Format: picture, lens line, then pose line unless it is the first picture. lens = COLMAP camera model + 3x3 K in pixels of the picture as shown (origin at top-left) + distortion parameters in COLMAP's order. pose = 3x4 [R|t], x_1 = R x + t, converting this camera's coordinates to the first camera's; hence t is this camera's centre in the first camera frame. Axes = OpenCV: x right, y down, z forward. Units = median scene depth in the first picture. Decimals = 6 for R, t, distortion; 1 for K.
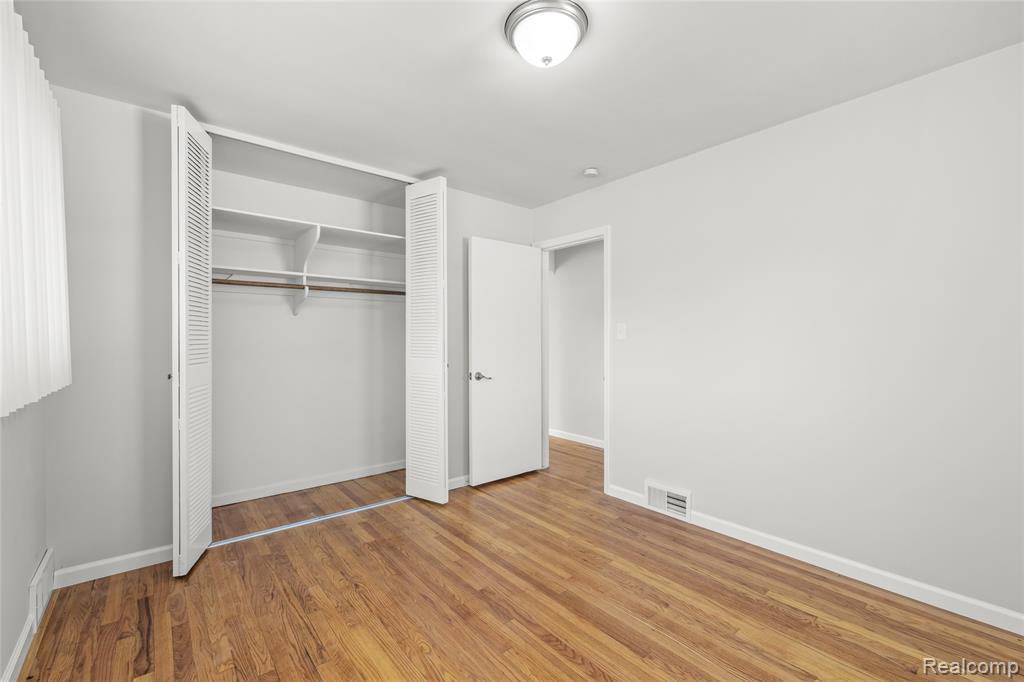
lens RADIAL K [[428.8, 0, 512.6], [0, 428.8, 340.9], [0, 0, 1]] dist [0.002526, 0.000633]
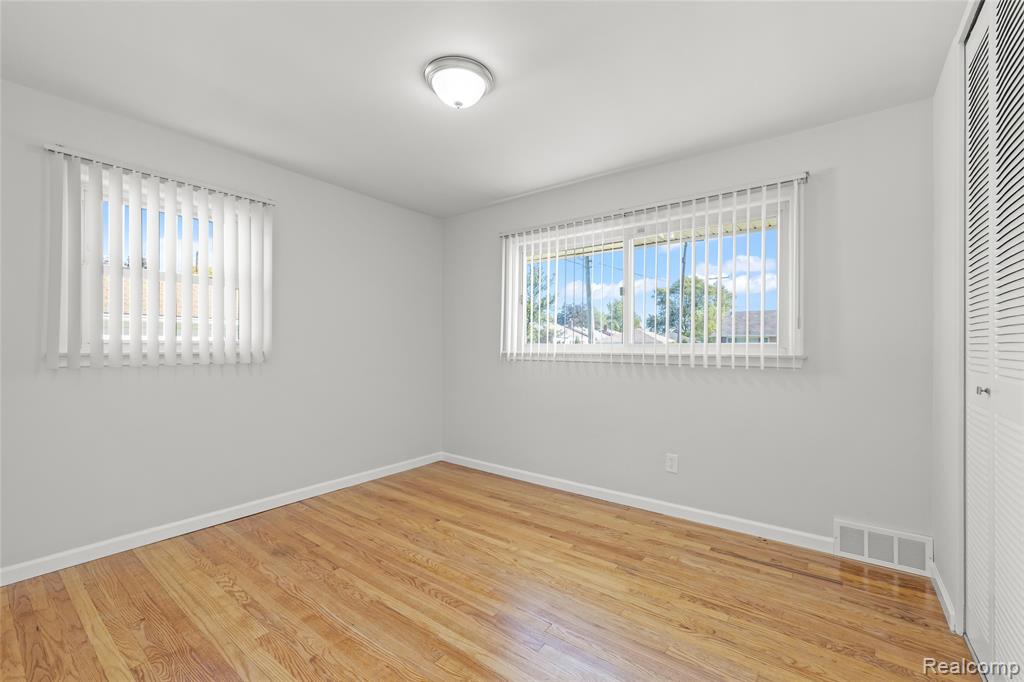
lens RADIAL K [[428.8, 0, 511.0], [0, 428.8, 343.3], [0, 0, 1]] dist [0.002526, 0.000633]
pose [[-0.975770, -0.005928, -0.218718, 0.193117], [-0.005843, 0.999982, -0.001036, 0.015023], [0.218720, 0.000267, -0.975788, 2.090226]]
